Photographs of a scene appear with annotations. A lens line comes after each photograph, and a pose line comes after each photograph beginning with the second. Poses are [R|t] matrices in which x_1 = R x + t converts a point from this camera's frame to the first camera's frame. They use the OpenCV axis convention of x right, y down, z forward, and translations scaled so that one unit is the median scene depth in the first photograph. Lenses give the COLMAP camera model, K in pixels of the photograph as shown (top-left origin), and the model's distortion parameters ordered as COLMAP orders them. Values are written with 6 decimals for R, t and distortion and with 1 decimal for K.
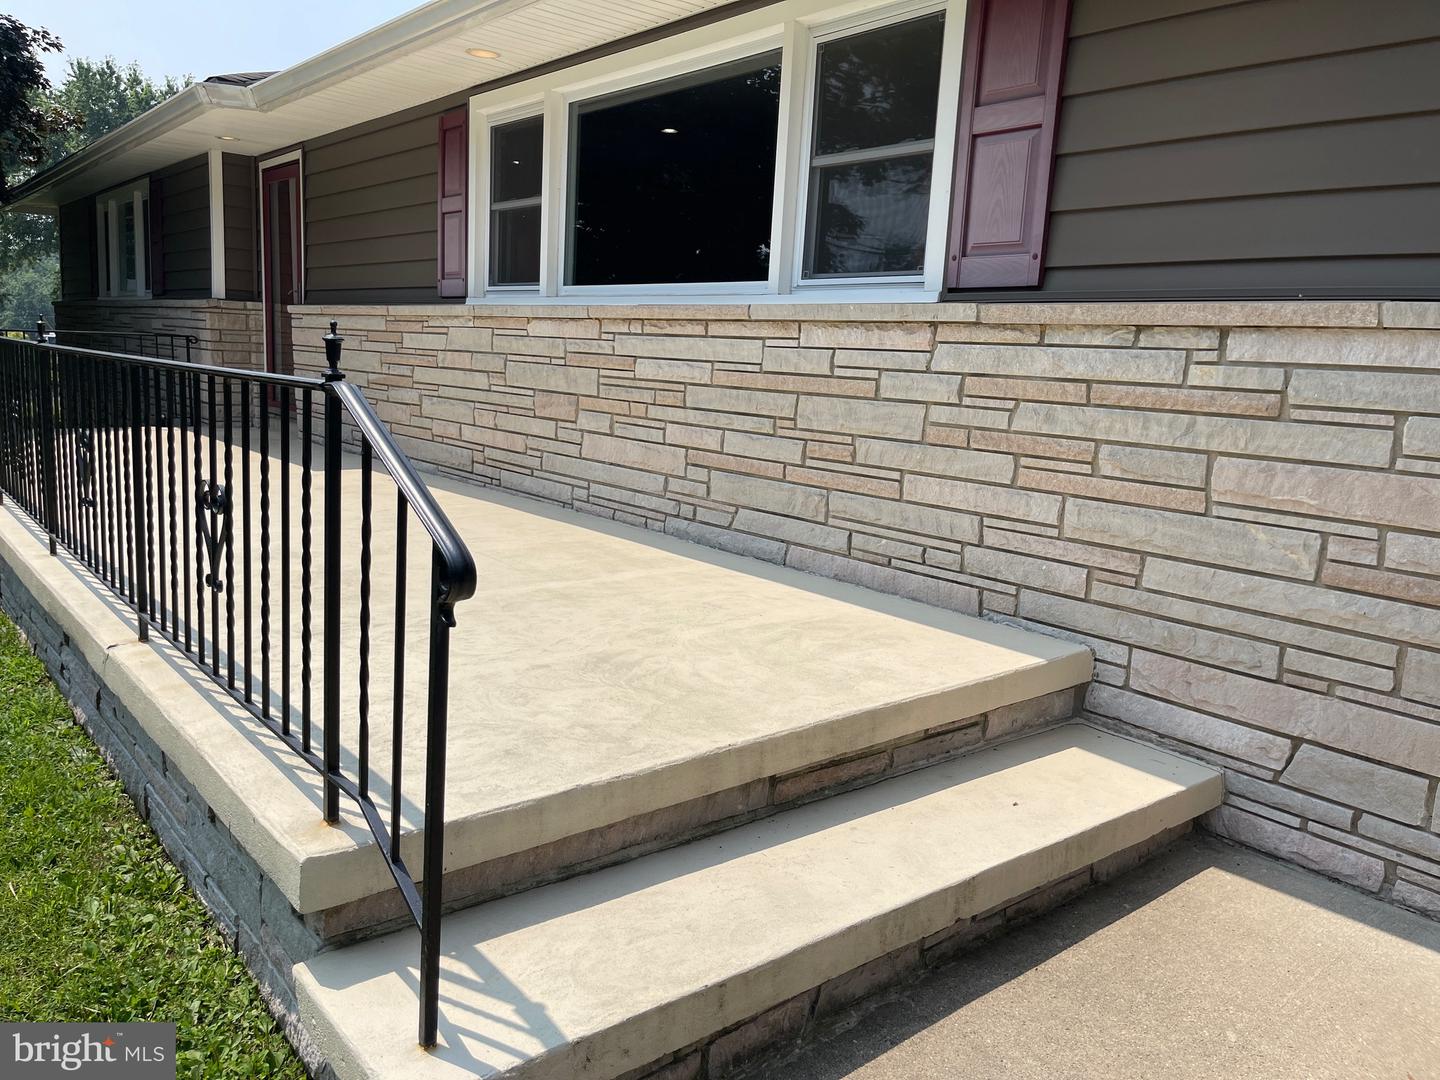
lens RADIAL K [[1094.0, 0, 720.0], [0, 1094.0, 540.0], [0, 0, 1]] dist [0.081578, -0.108966]
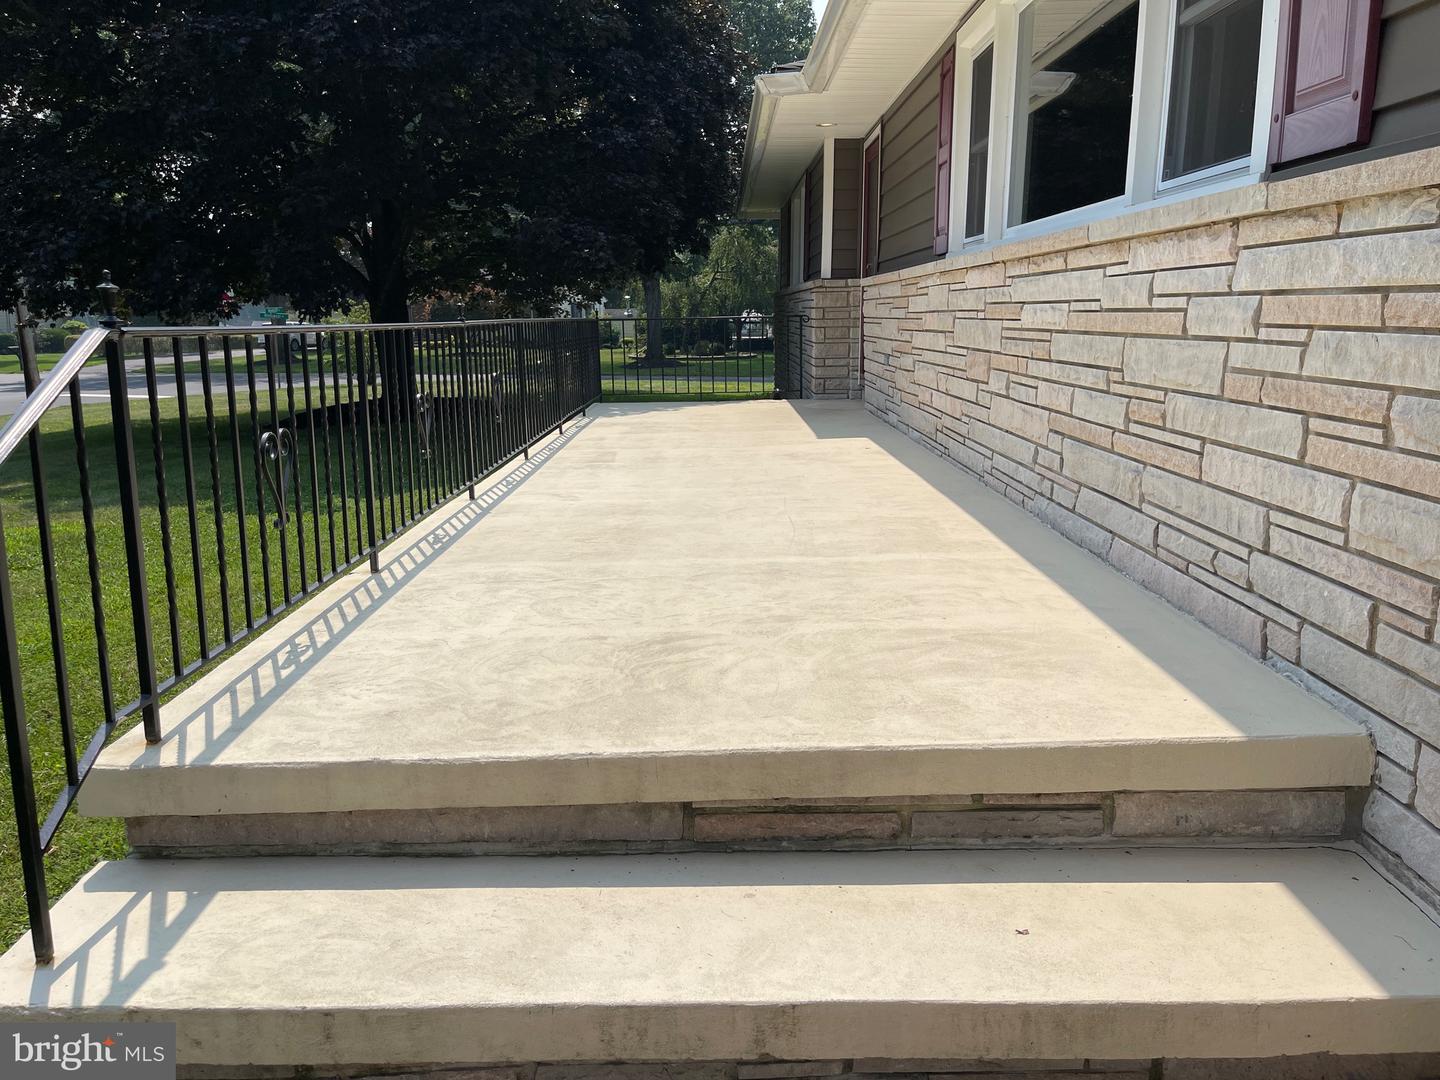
lens RADIAL K [[1094.0, 0, 720.0], [0, 1094.0, 540.0], [0, 0, 1]] dist [0.081578, -0.108966]
pose [[0.773502, 0.073674, -0.629497, 0.436047], [-0.060146, 0.997271, 0.042812, -0.012157], [0.630933, 0.004747, 0.775823, 0.299967]]
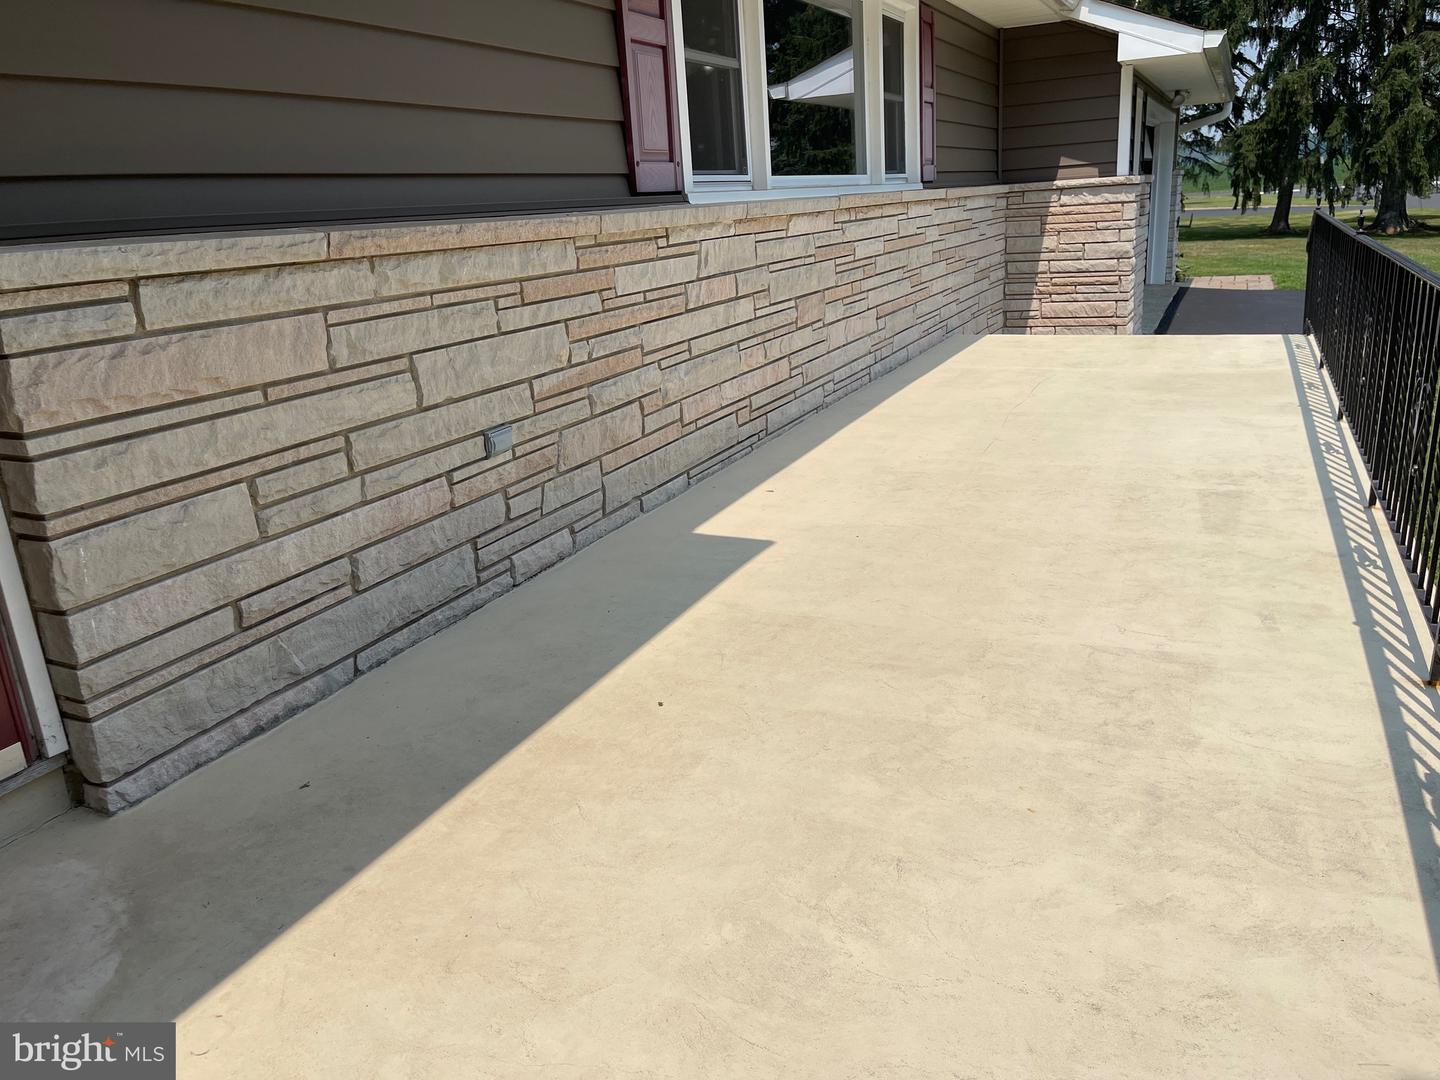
lens RADIAL K [[1094.0, 0, 720.0], [0, 1094.0, 540.0], [0, 0, 1]] dist [0.081578, -0.108966]
pose [[-0.446520, -0.288139, 0.847110, -1.621739], [0.181751, 0.897787, 0.401179, -0.562933], [-0.876120, 0.333097, -0.348510, 2.453141]]
